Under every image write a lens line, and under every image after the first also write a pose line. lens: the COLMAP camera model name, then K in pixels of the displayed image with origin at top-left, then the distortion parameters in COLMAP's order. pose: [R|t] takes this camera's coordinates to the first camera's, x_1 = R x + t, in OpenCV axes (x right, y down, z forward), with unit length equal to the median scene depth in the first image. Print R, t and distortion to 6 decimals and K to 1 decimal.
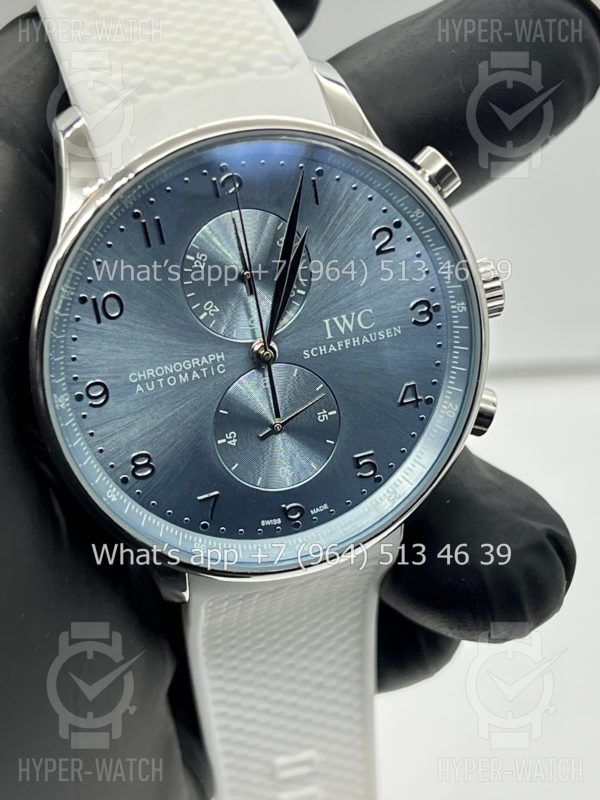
lens RADIAL K [[1830.2, 0, 300.0], [0, 1830.2, 400.0], [0, 0, 1]] dist [0.182381, 0.355081]
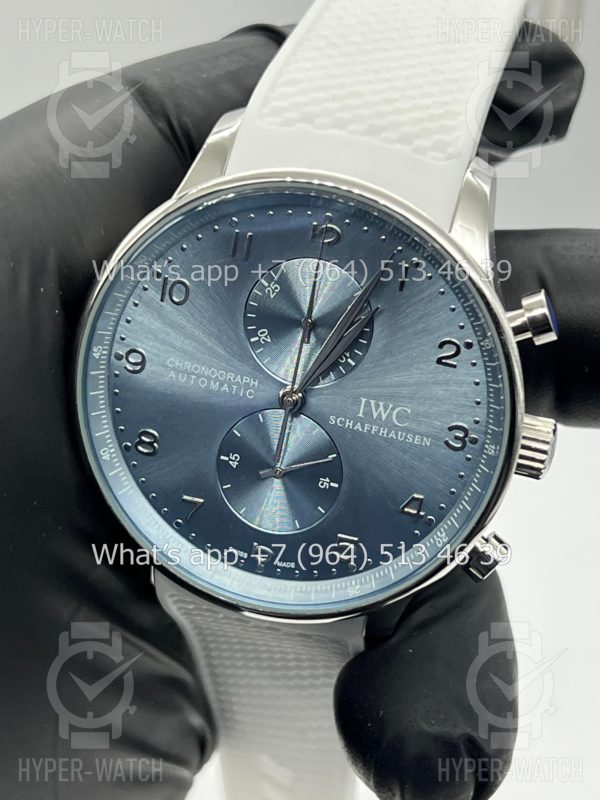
lens RADIAL K [[1830.2, 0, 300.0], [0, 1830.2, 400.0], [0, 0, 1]] dist [0.182381, 0.355081]
pose [[0.827907, 0.448855, -0.336303, 0.323073], [-0.452620, 0.888792, 0.071994, -0.099454], [0.331218, 0.092613, 0.938998, 0.046551]]
